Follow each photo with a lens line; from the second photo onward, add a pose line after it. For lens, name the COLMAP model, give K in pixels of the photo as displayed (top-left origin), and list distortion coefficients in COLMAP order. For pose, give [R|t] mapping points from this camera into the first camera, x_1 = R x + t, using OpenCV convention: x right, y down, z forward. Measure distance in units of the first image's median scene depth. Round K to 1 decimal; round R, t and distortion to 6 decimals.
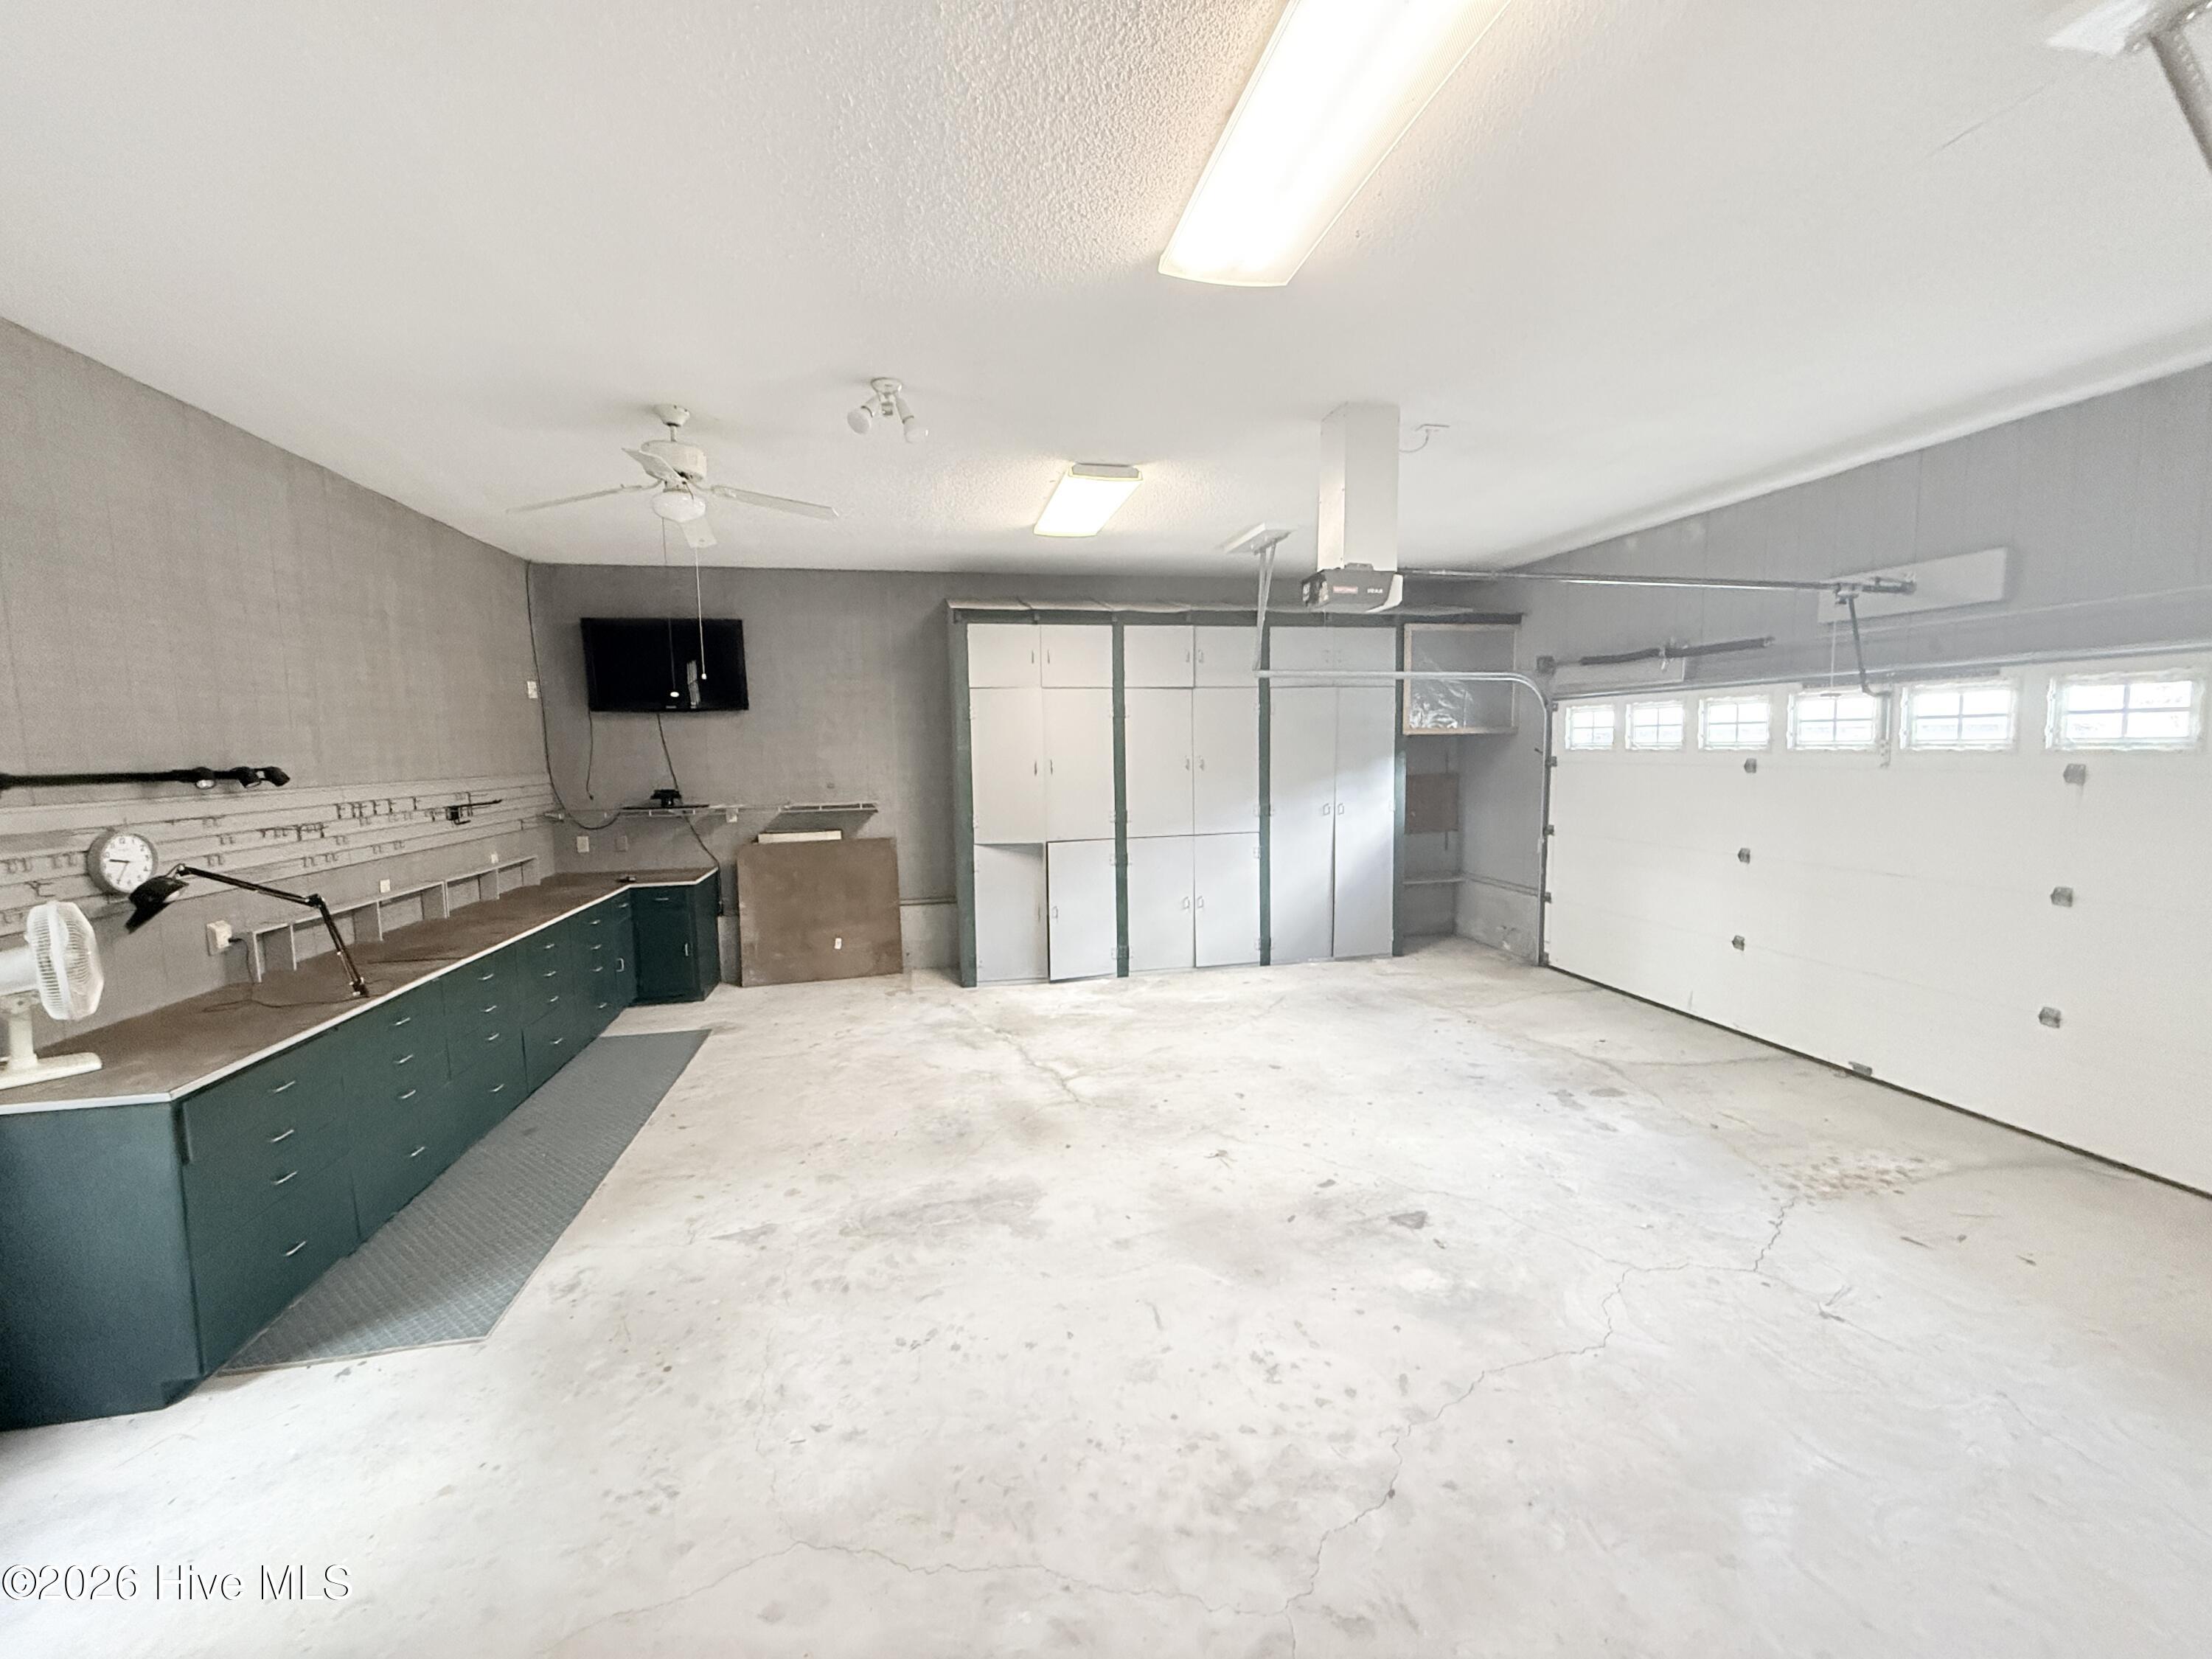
lens RADIAL K [[883.2, 0, 1100.3], [0, 883.2, 835.1], [0, 0, 1]] dist [-0.000585, 0.000653]
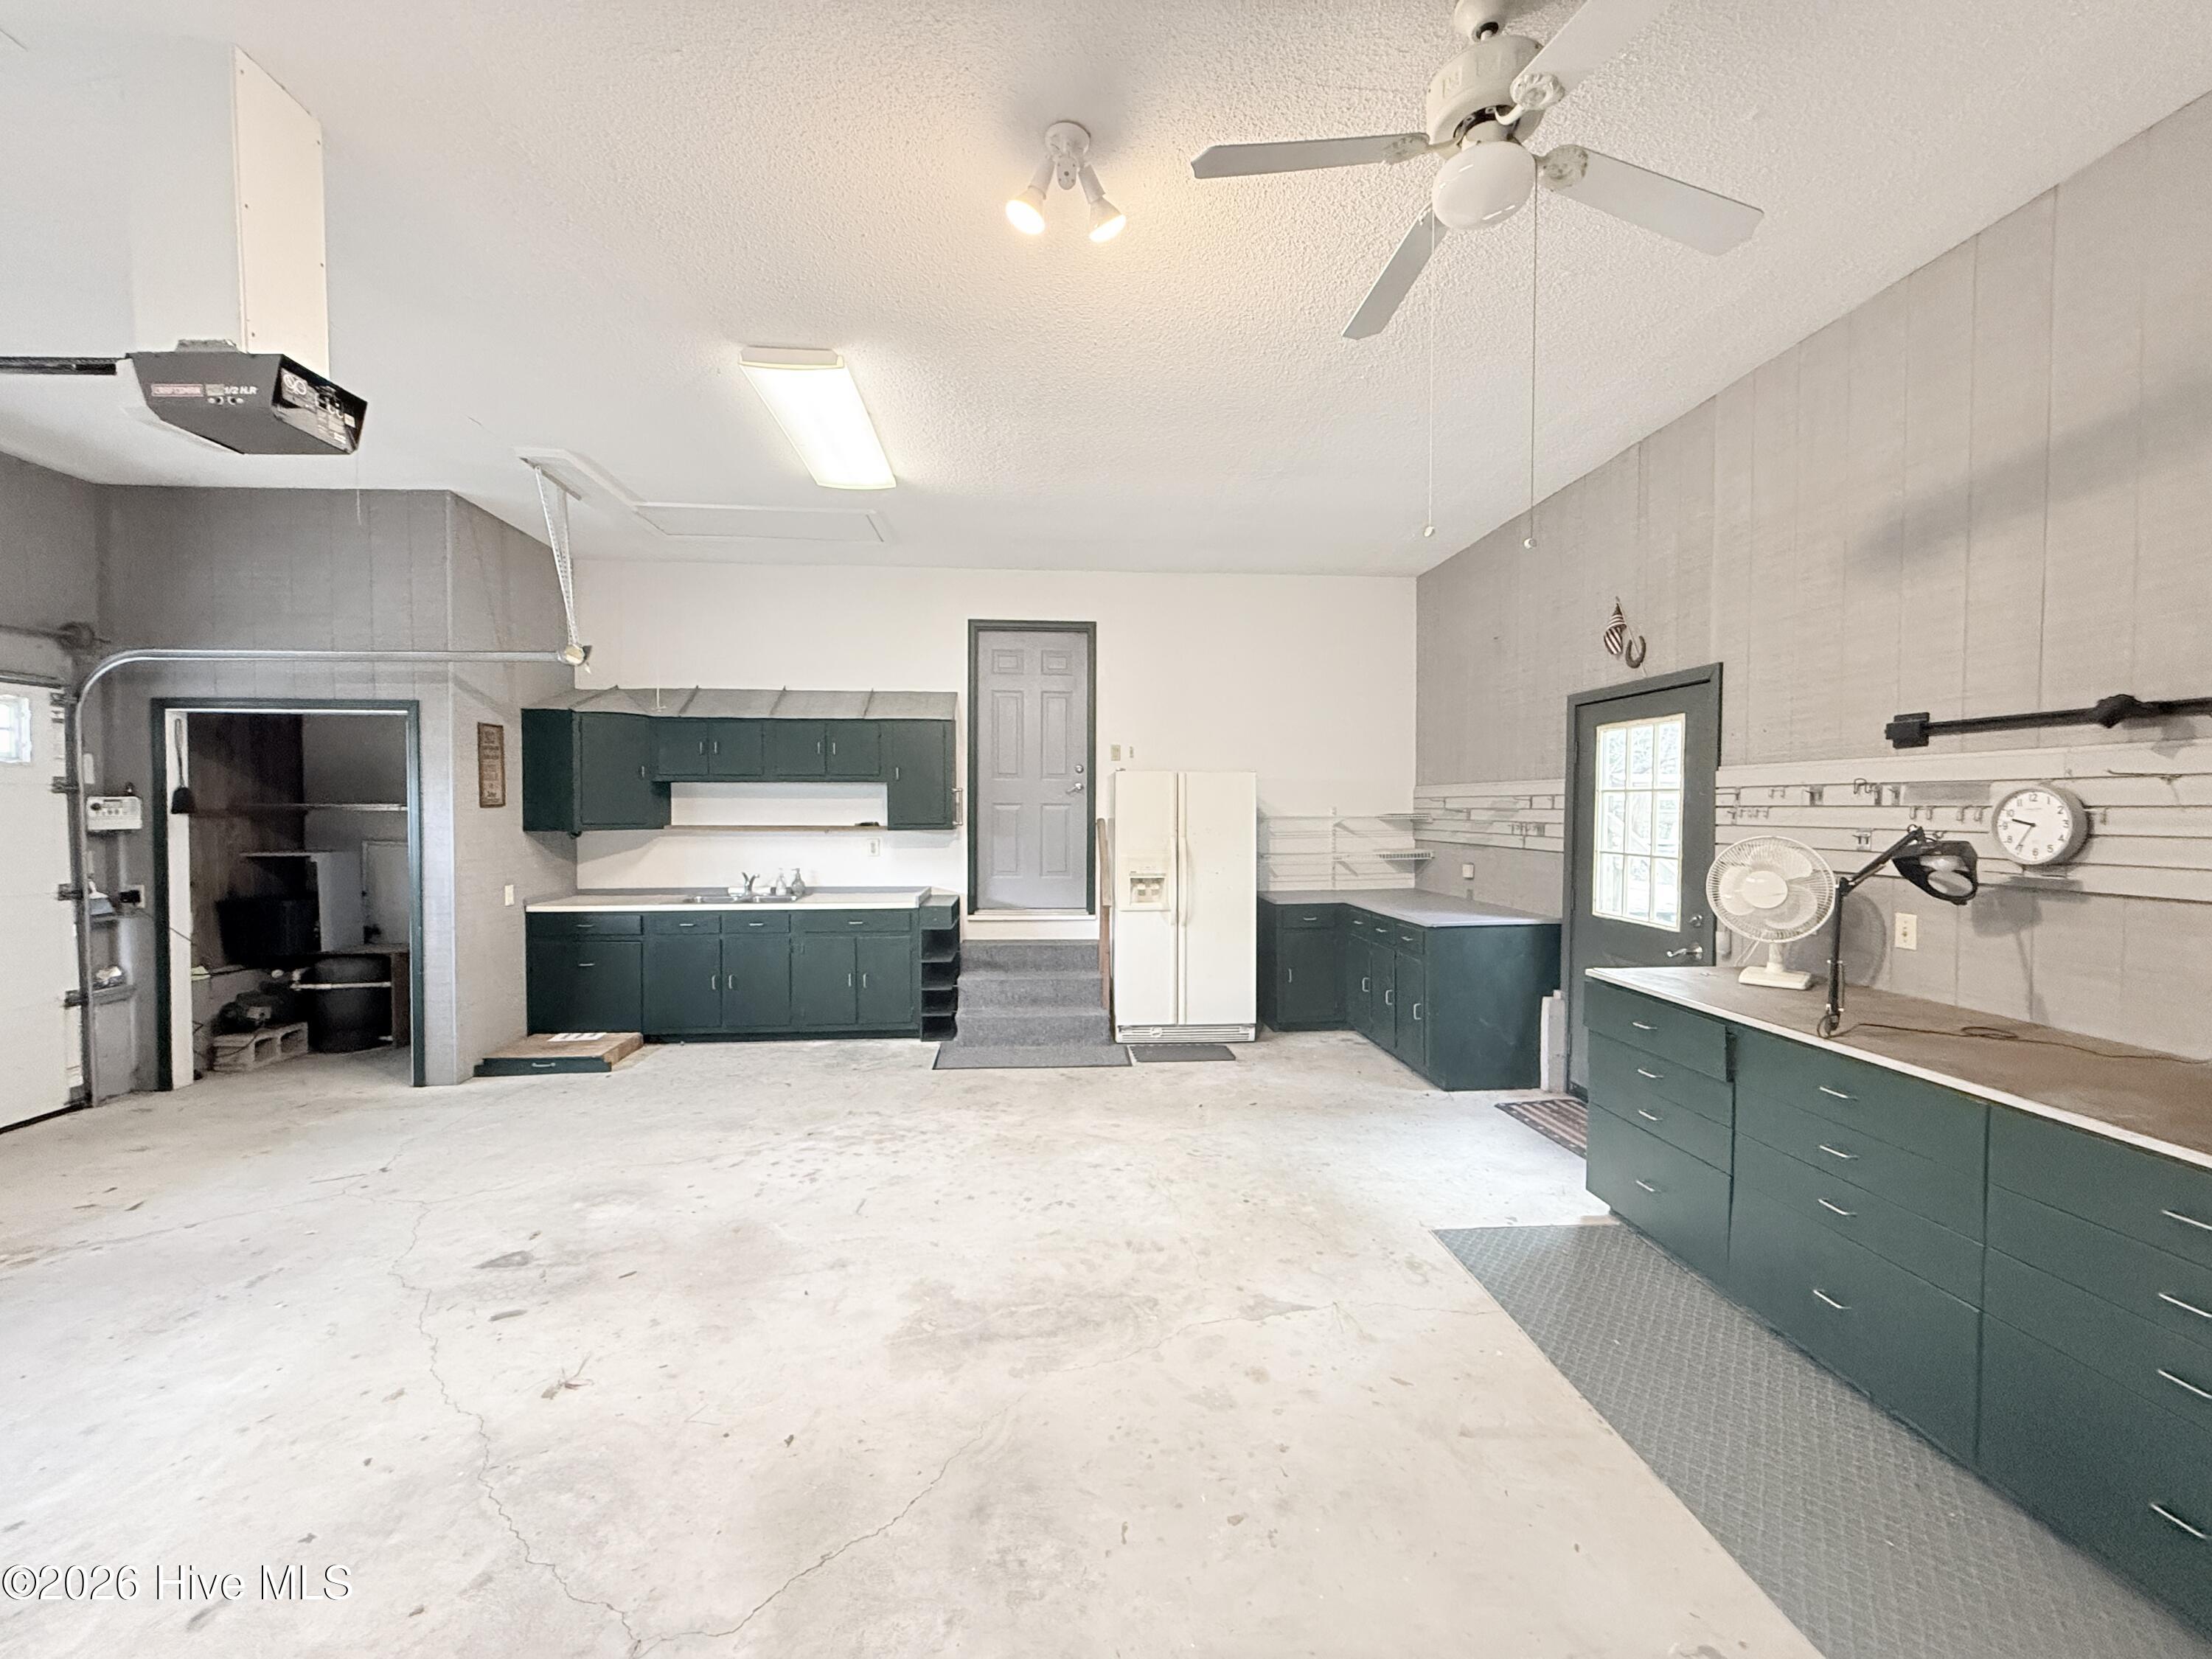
lens RADIAL K [[883.2, 0, 1094.4], [0, 883.2, 824.6], [0, 0, 1]] dist [-0.000585, 0.000653]
pose [[-0.990618, 0.013350, 0.136008, -0.336027], [0.029485, 0.992656, 0.117319, -0.077272], [-0.133443, 0.120229, -0.983737, 1.664437]]
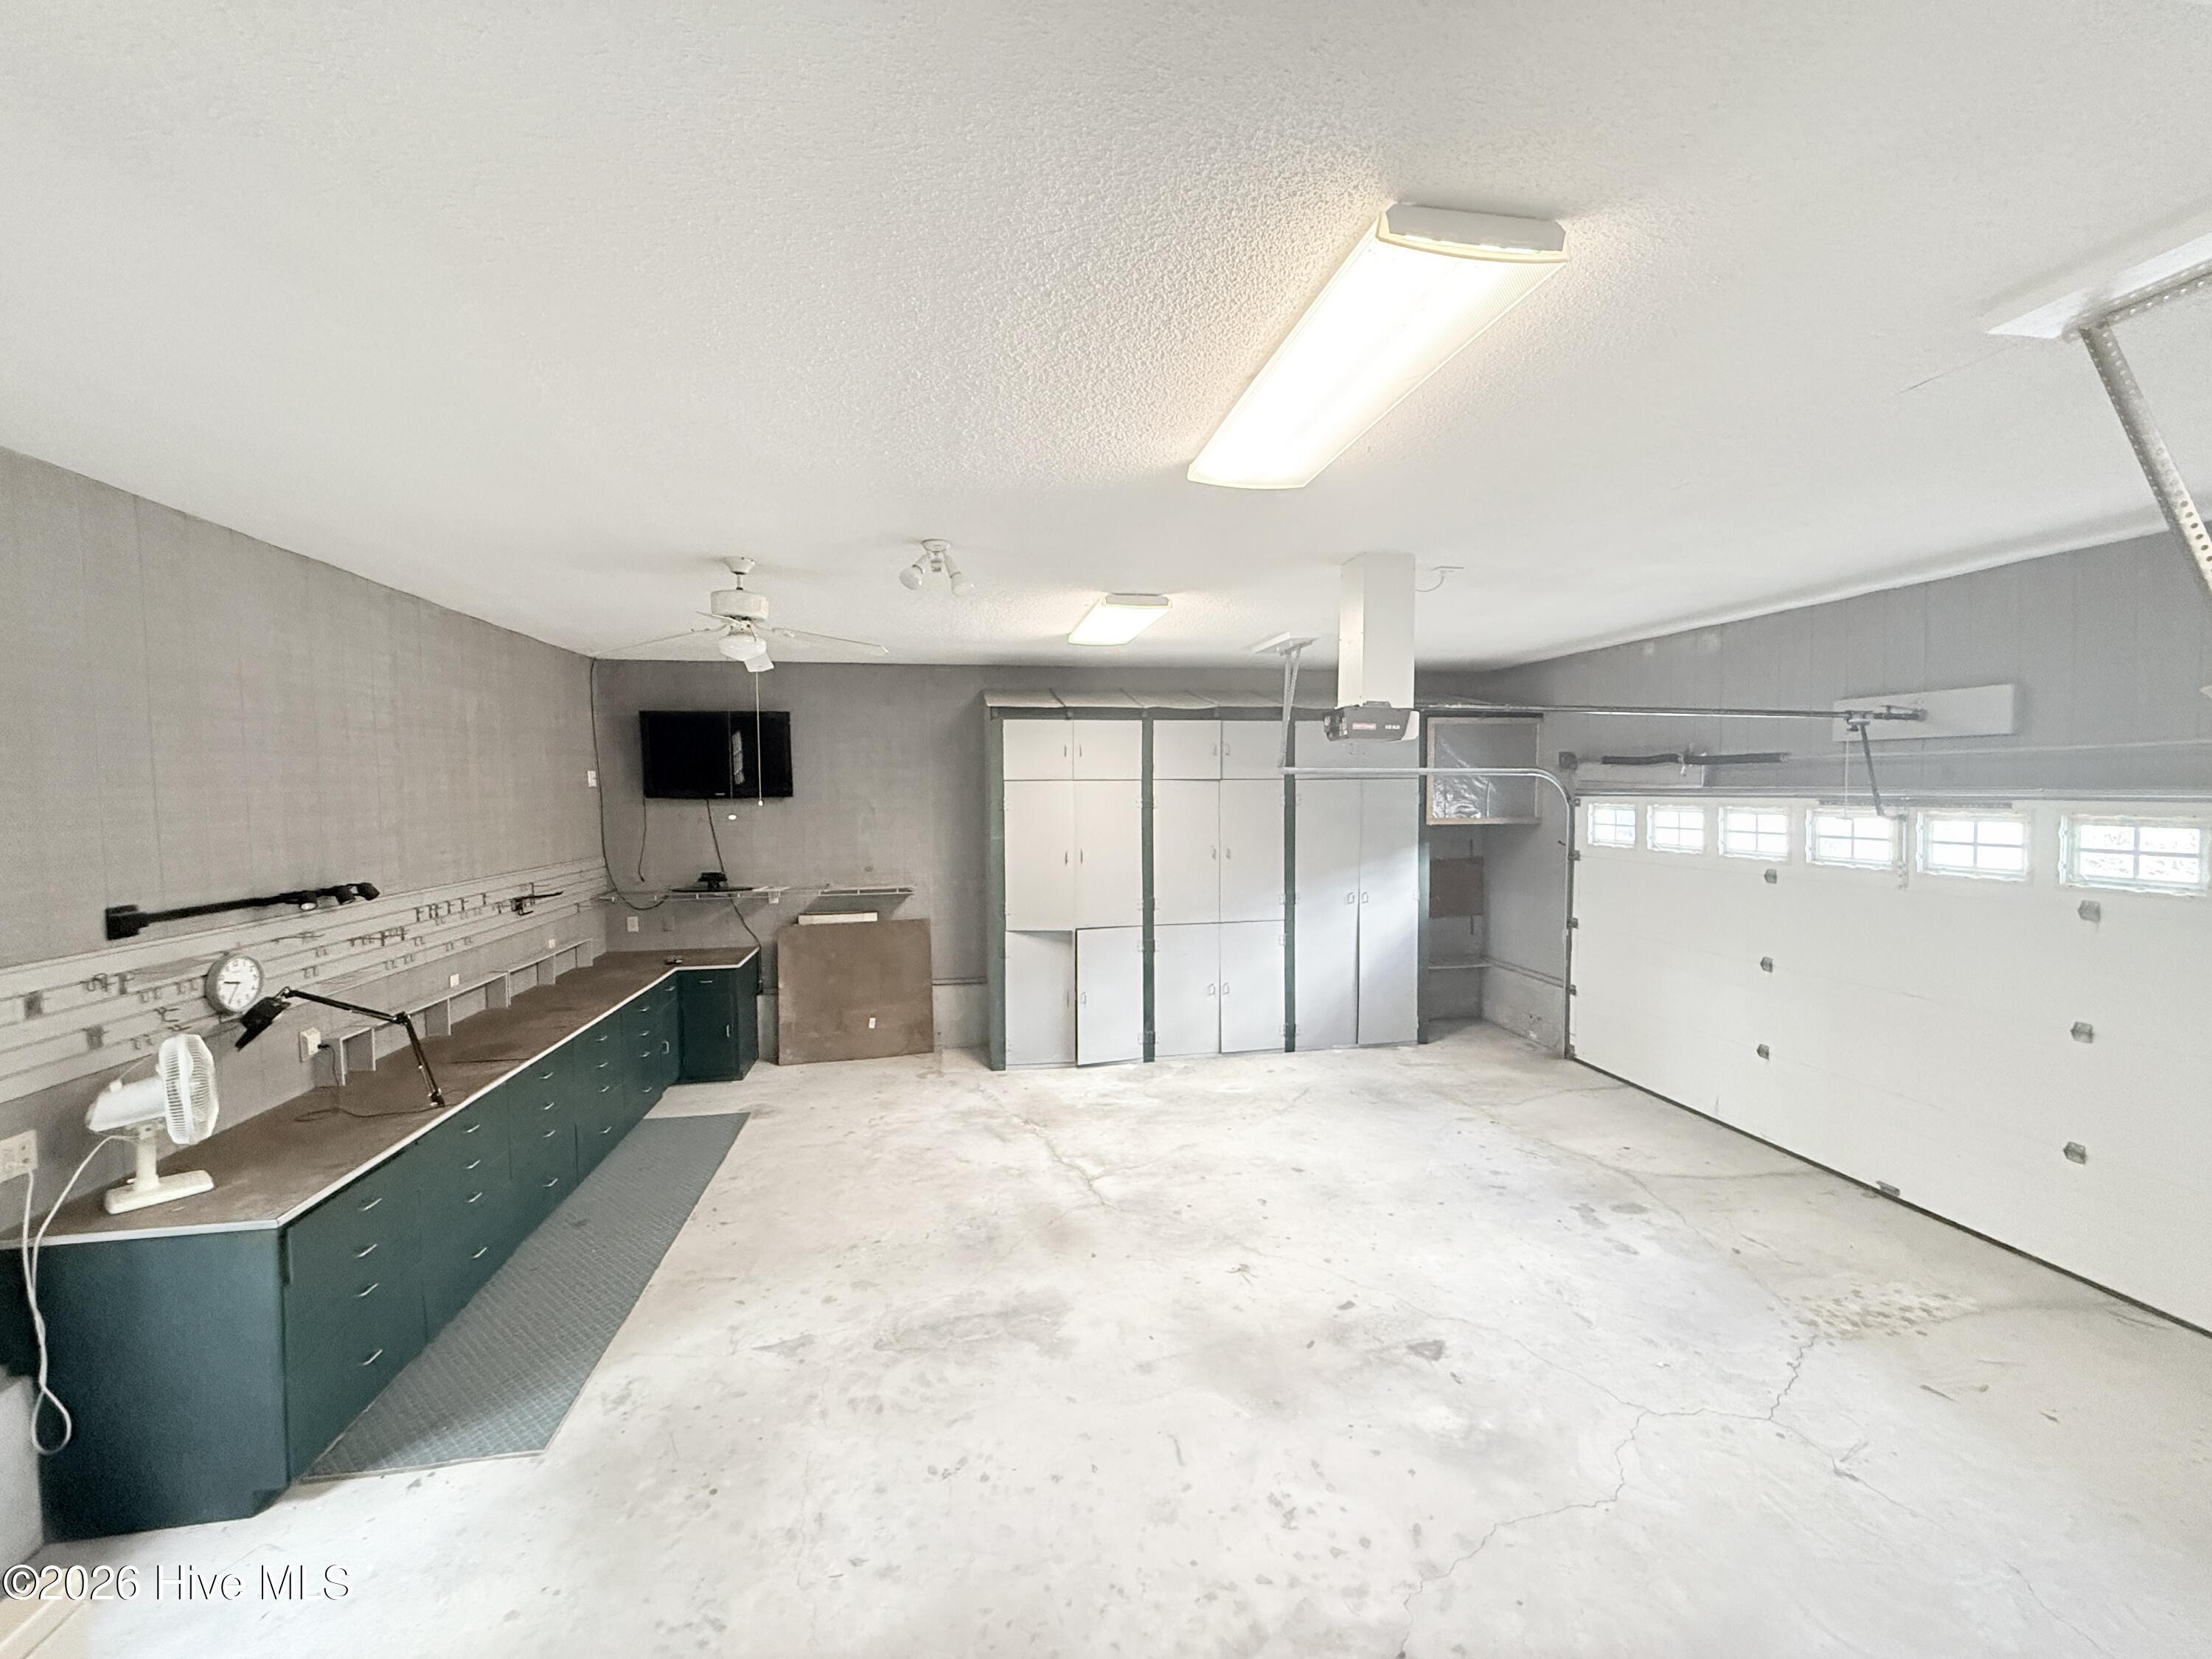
lens RADIAL K [[883.2, 0, 1099.6], [0, 883.2, 833.6], [0, 0, 1]] dist [-0.000585, 0.000653]
pose [[0.999403, 0.011483, -0.032580, -0.002000], [-0.013079, 0.998704, -0.049196, -0.101276], [0.031973, 0.049593, 0.998258, -0.059192]]
